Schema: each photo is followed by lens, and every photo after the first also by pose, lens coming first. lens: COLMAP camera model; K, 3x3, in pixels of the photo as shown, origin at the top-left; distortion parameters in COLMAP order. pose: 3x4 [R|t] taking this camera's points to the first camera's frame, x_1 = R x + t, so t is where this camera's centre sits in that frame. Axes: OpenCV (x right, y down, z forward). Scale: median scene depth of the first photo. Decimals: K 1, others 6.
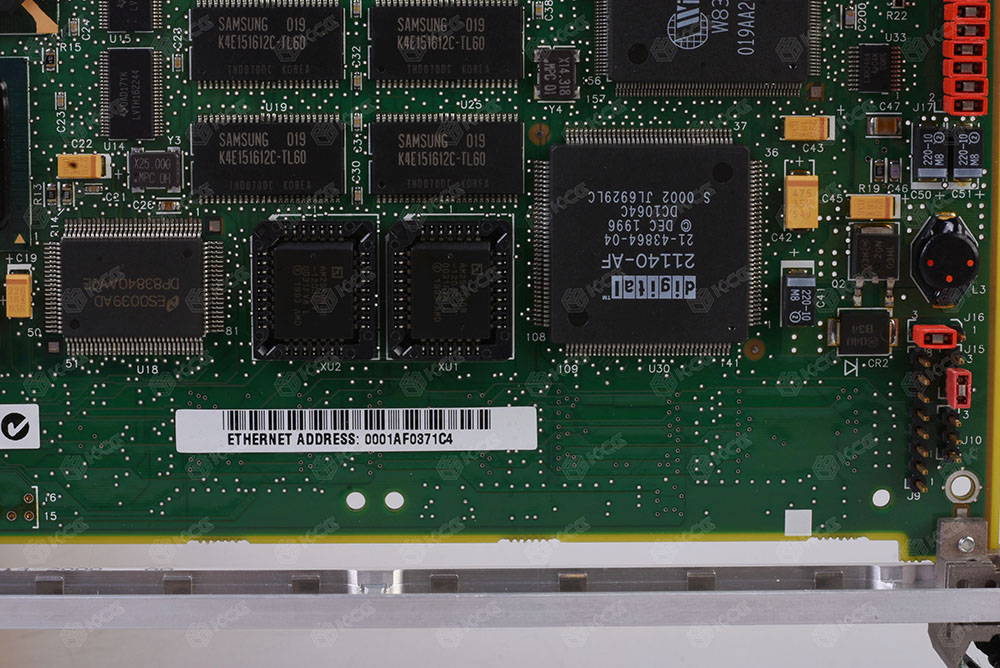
lens RADIAL K [[2396.6, 0, 500.0], [0, 2396.6, 334.0], [0, 0, 1]] dist [-0.124543, -0.441787]
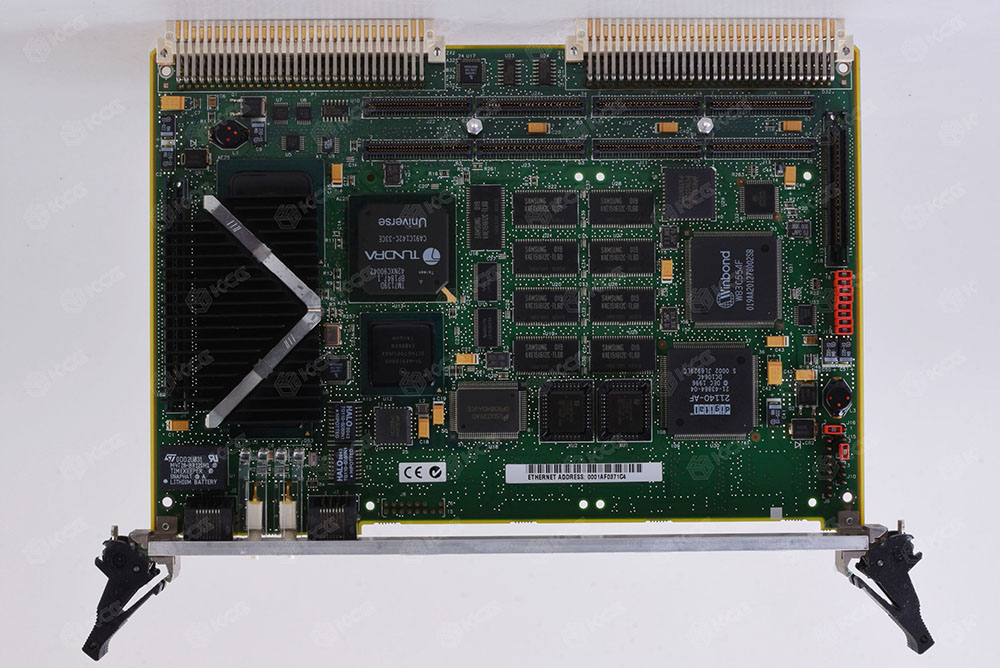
lens RADIAL K [[2396.6, 0, 500.0], [0, 2396.6, 334.0], [0, 0, 1]] dist [-0.124543, -0.441787]
pose [[0.999980, -0.005233, -0.003479, -0.133092], [0.004737, 0.991502, -0.130006, 0.208415], [0.004130, 0.129987, 0.991507, -1.313917]]
